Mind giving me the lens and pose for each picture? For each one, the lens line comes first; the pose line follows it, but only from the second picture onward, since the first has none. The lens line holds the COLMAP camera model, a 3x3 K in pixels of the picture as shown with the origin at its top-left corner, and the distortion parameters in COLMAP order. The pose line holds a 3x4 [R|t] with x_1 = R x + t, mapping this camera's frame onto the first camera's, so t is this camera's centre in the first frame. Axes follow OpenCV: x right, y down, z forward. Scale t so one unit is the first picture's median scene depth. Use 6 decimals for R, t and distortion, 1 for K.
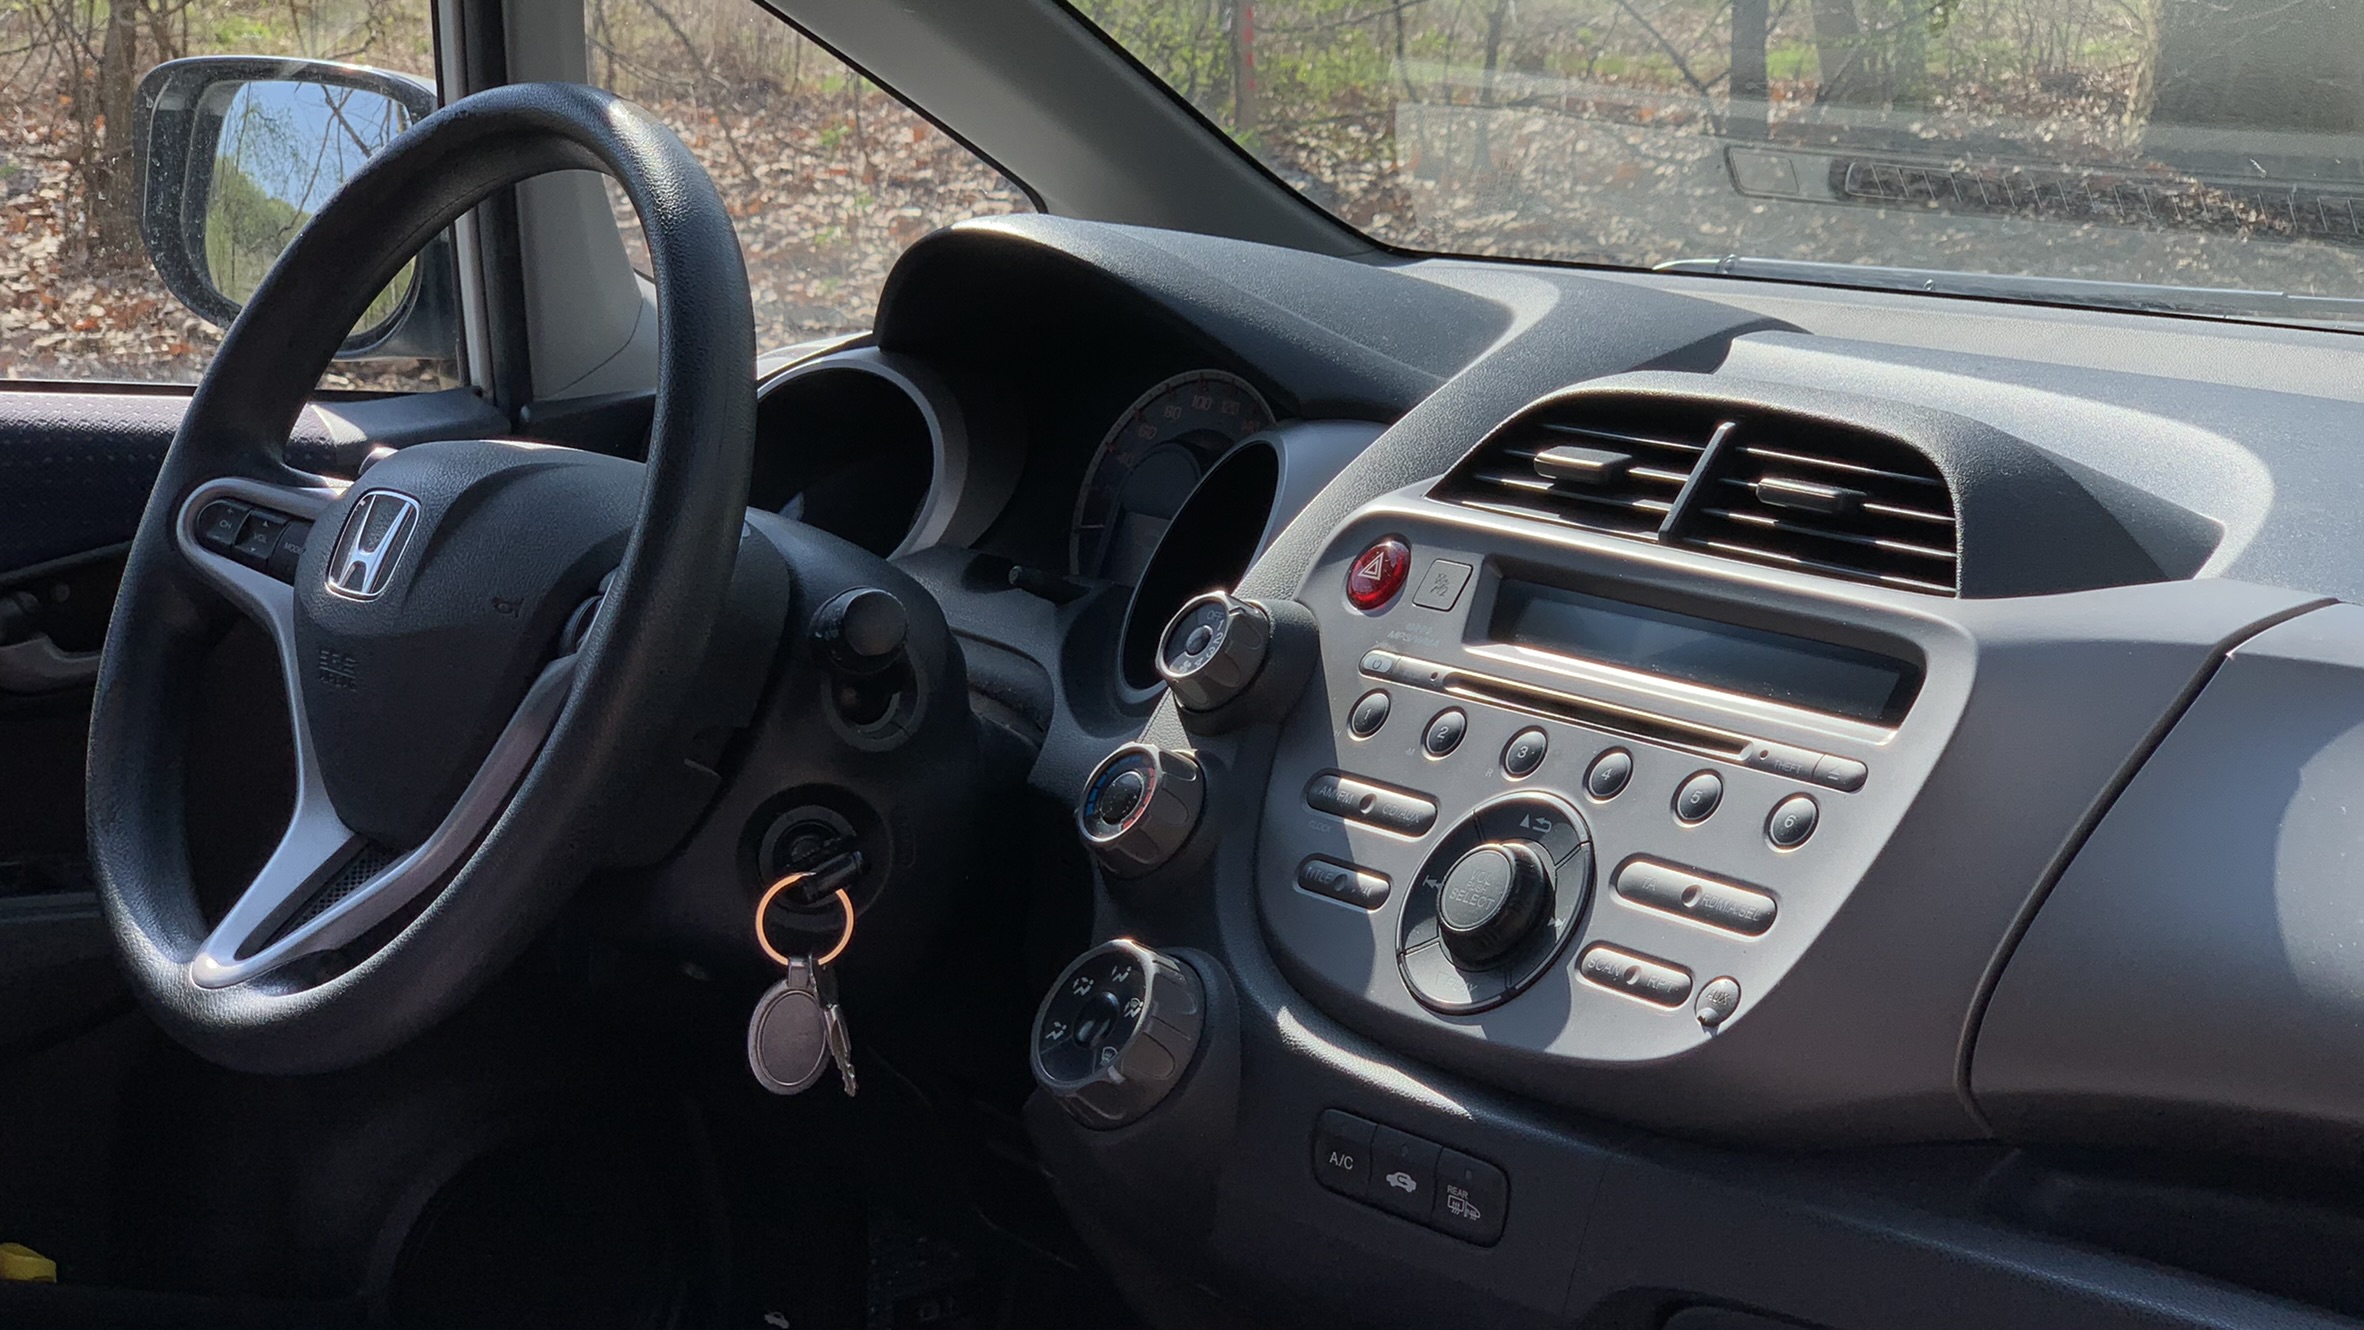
lens RADIAL K [[3665.6, 0, 1195.2], [0, 3665.6, 644.3], [0, 0, 1]] dist [0.051794, 0.000000]
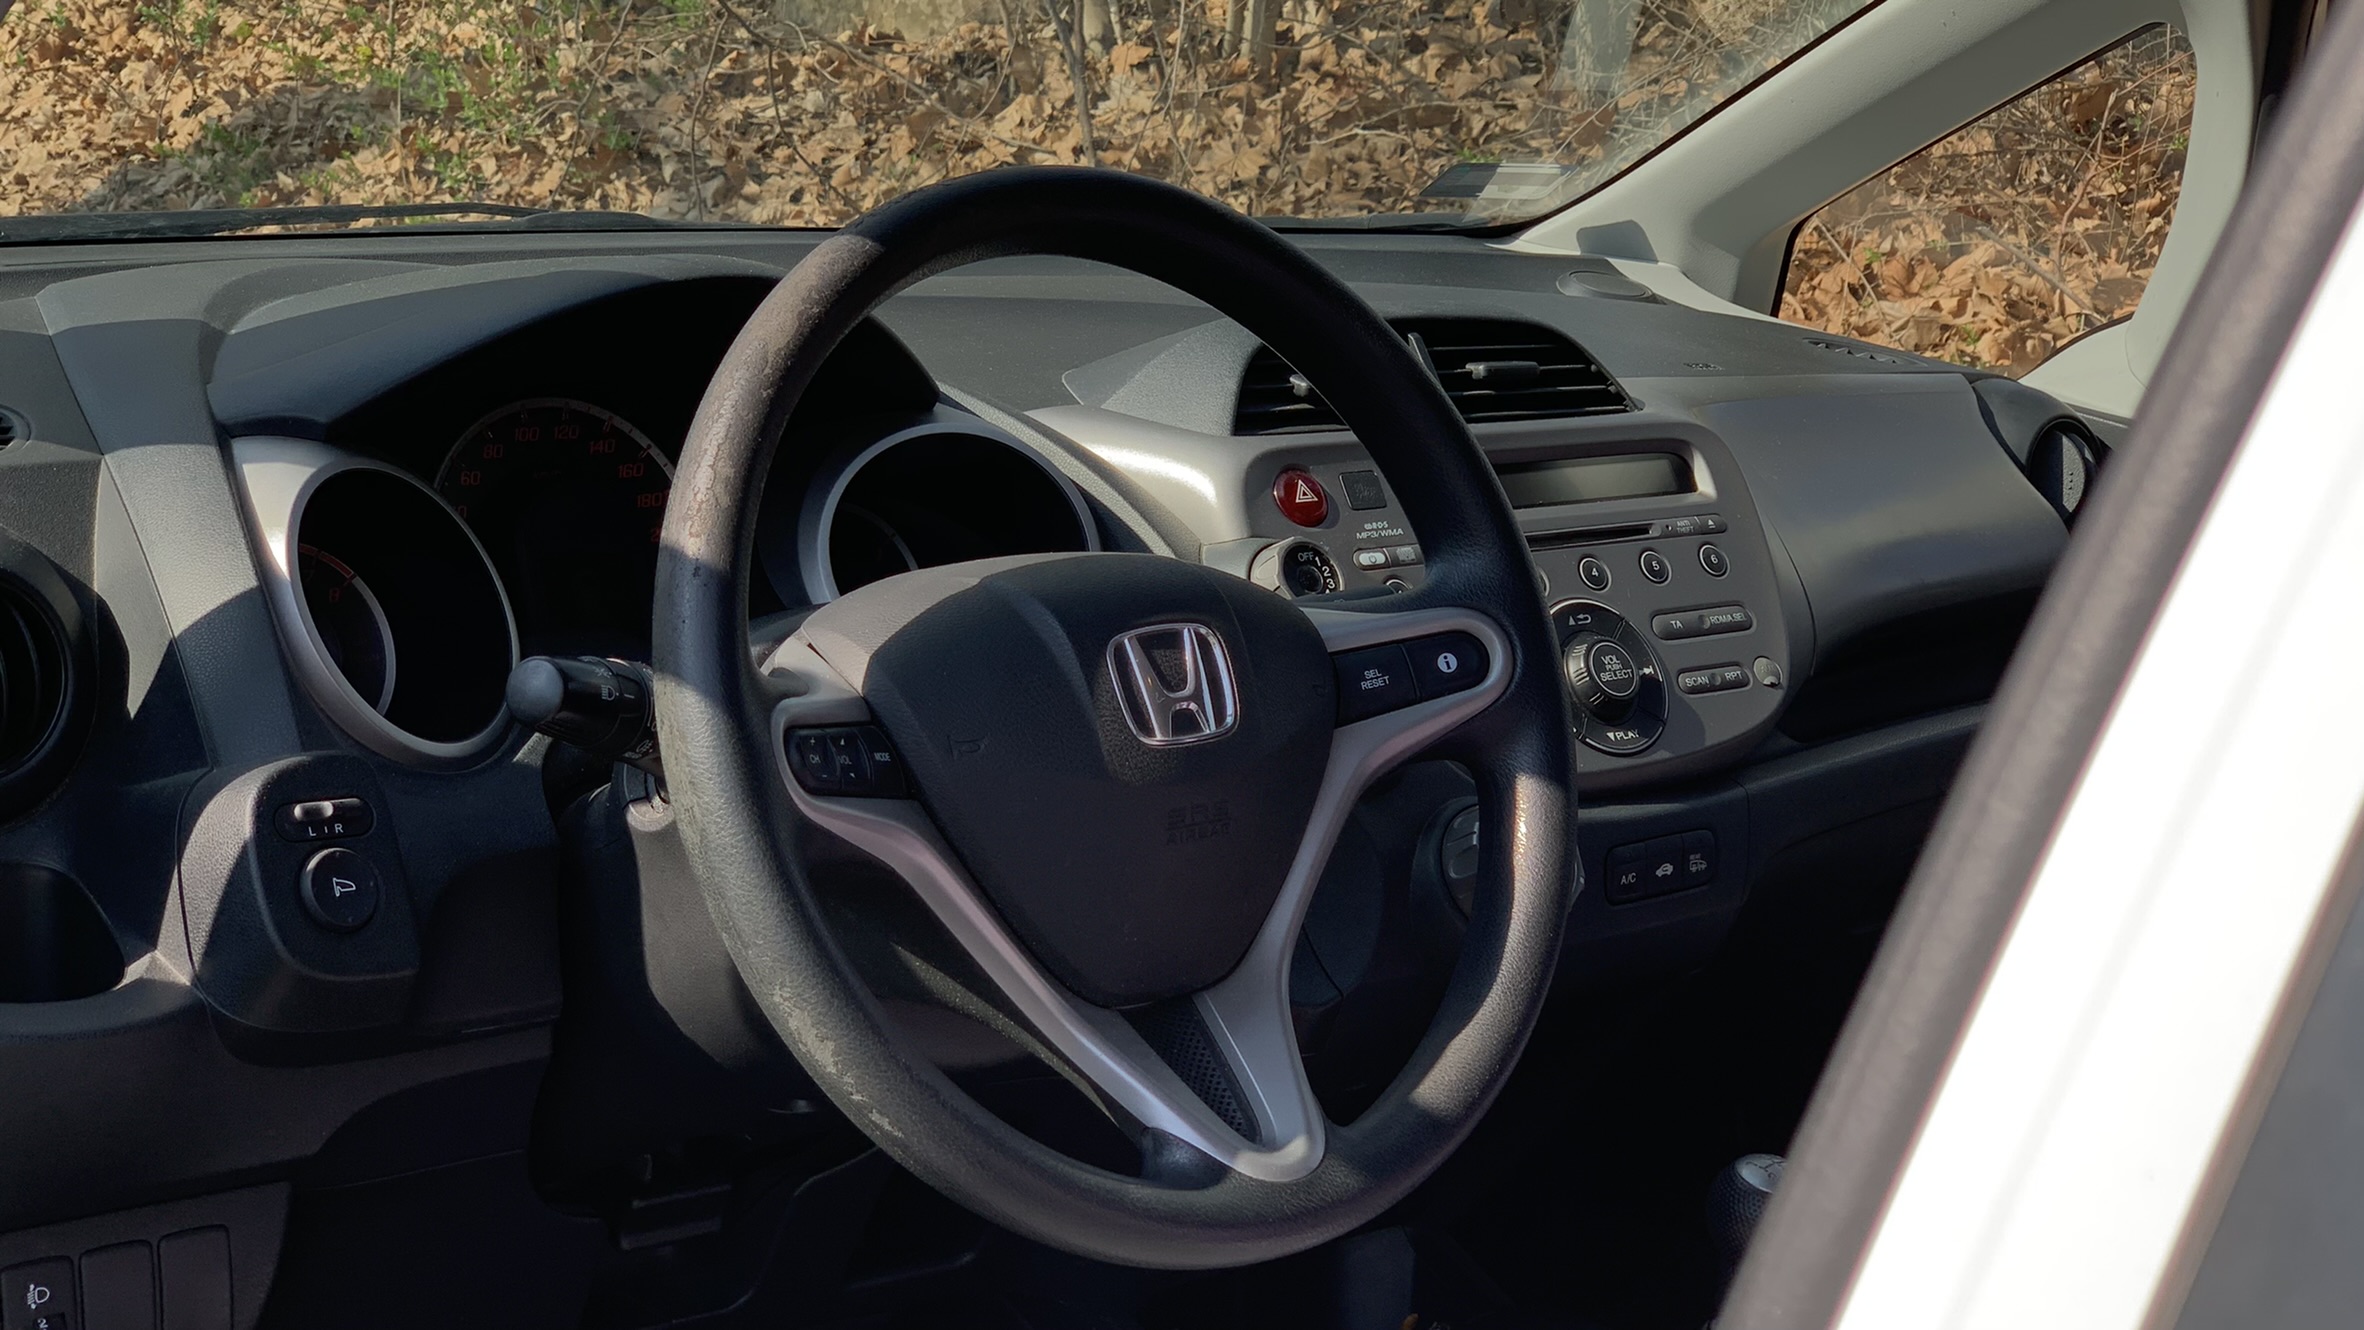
lens RADIAL K [[3532.0, 0, 1228.3], [0, 3532.0, 659.2], [0, 0, 1]] dist [0.053185, 0.000000]
pose [[-0.027479, -0.224767, 0.974025, -1.267939], [0.129208, 0.965420, 0.226427, -0.270561], [-0.991237, 0.132074, 0.002513, 1.139645]]
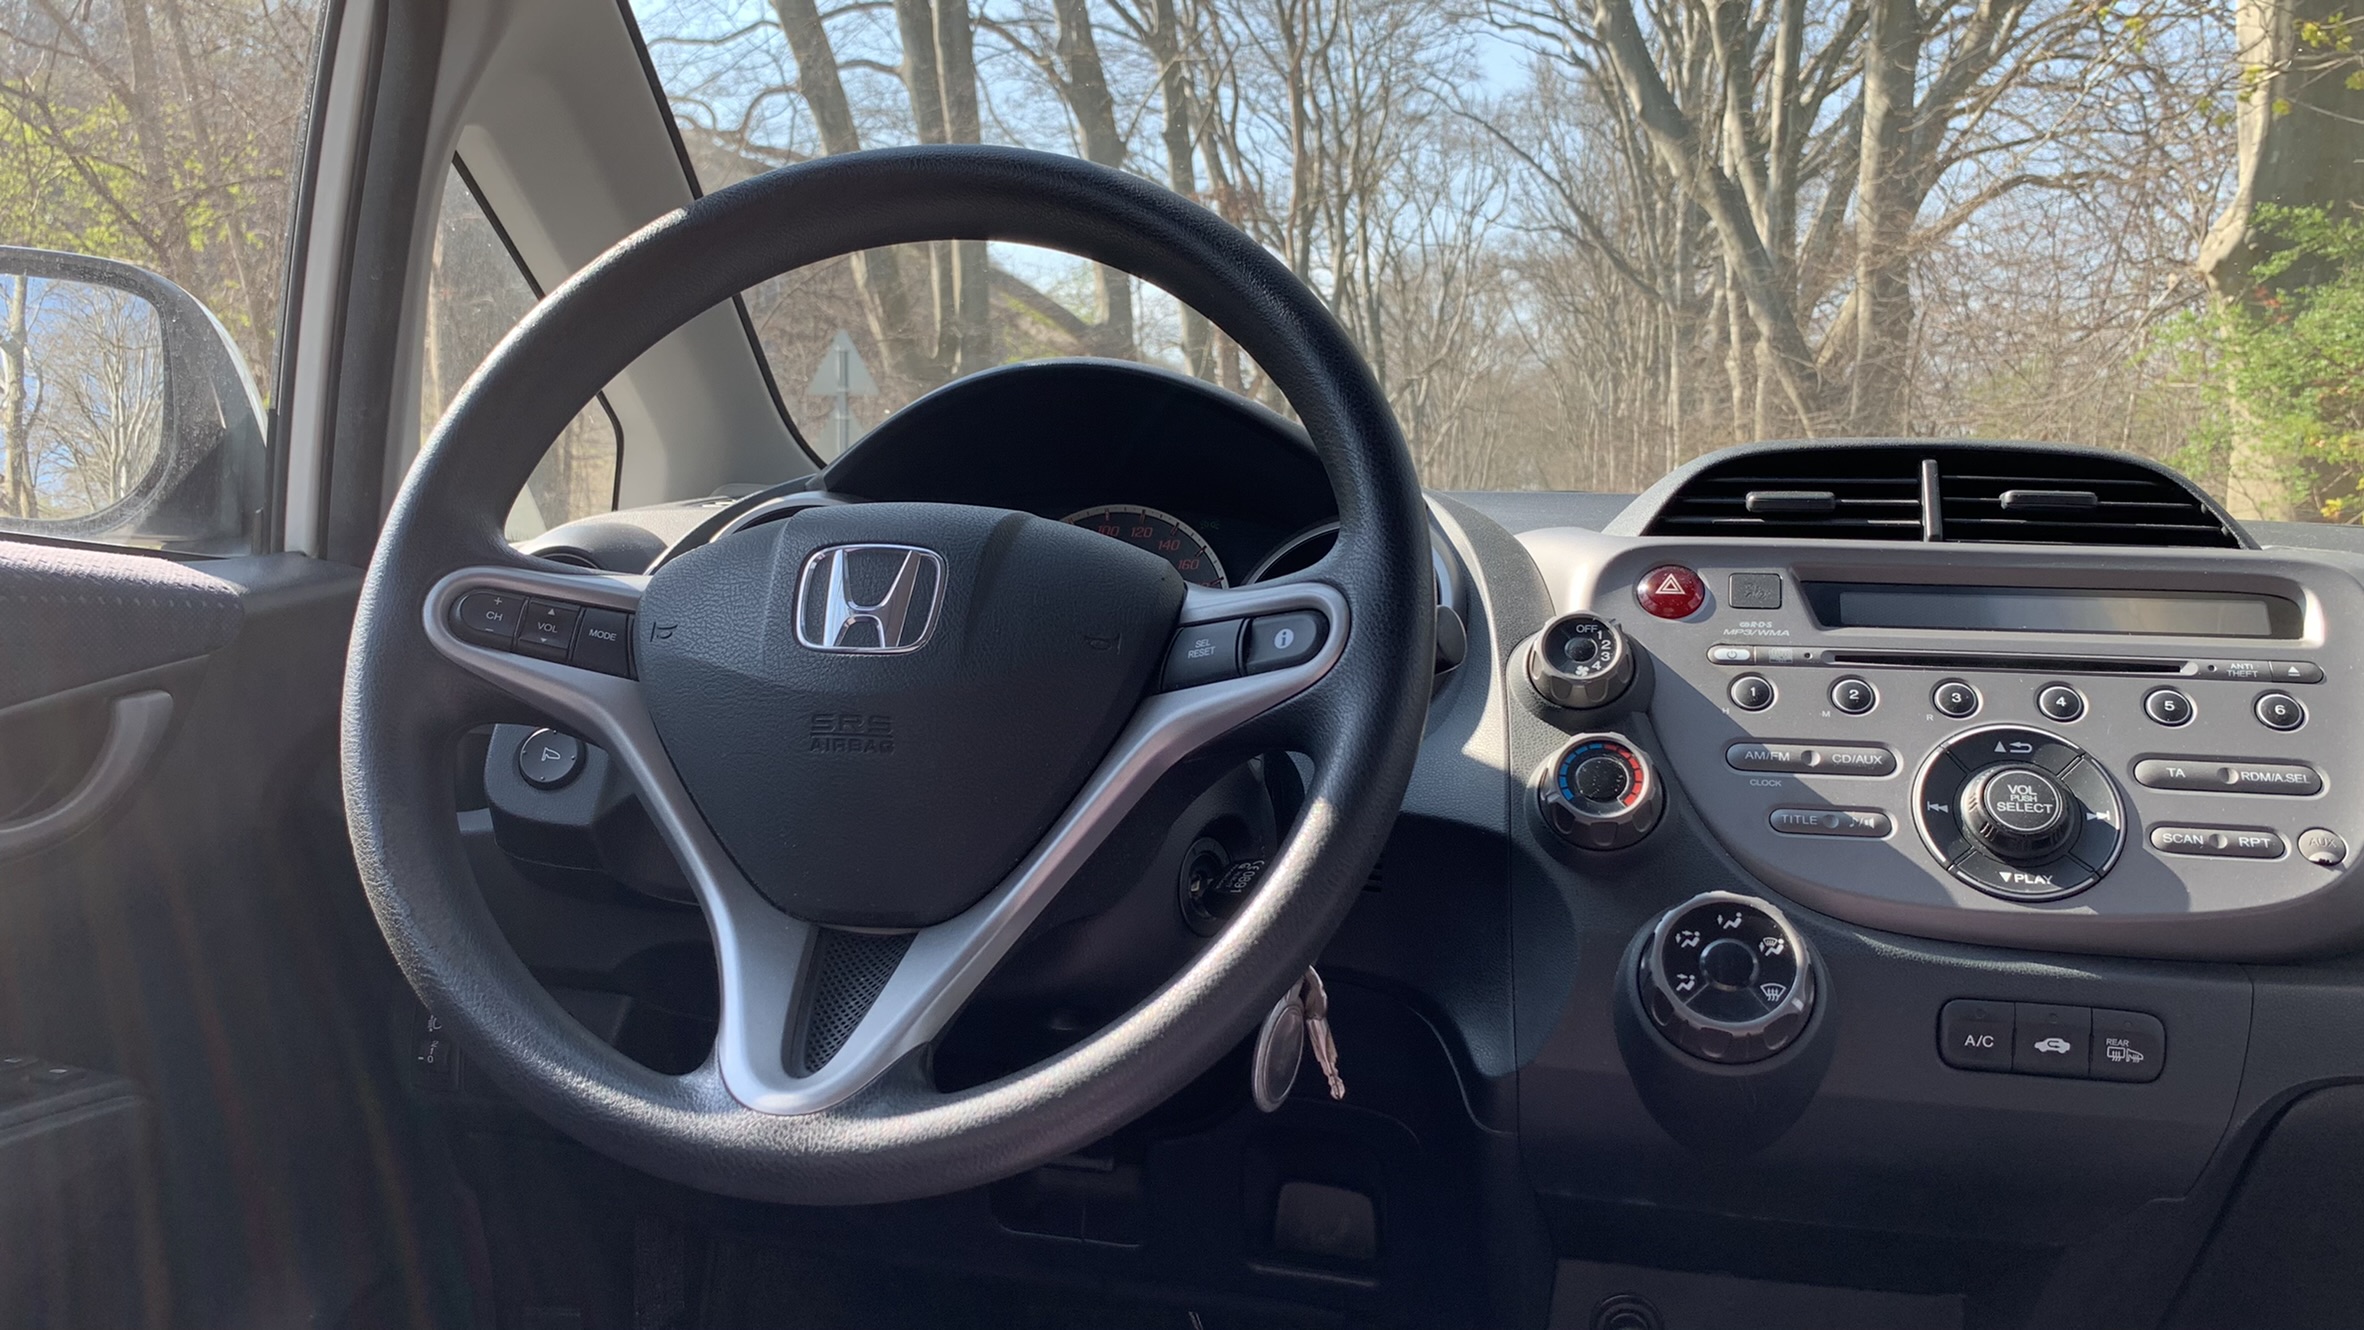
lens RADIAL K [[1803.4, 0, 1195.6], [0, 1803.4, 666.8], [0, 0, 1]] dist [0.034322, -0.048702]
pose [[0.769634, -0.040484, 0.637201, -0.524010], [0.103044, 0.992781, -0.061384, 0.030300], [-0.630115, 0.112903, 0.768250, 0.696468]]
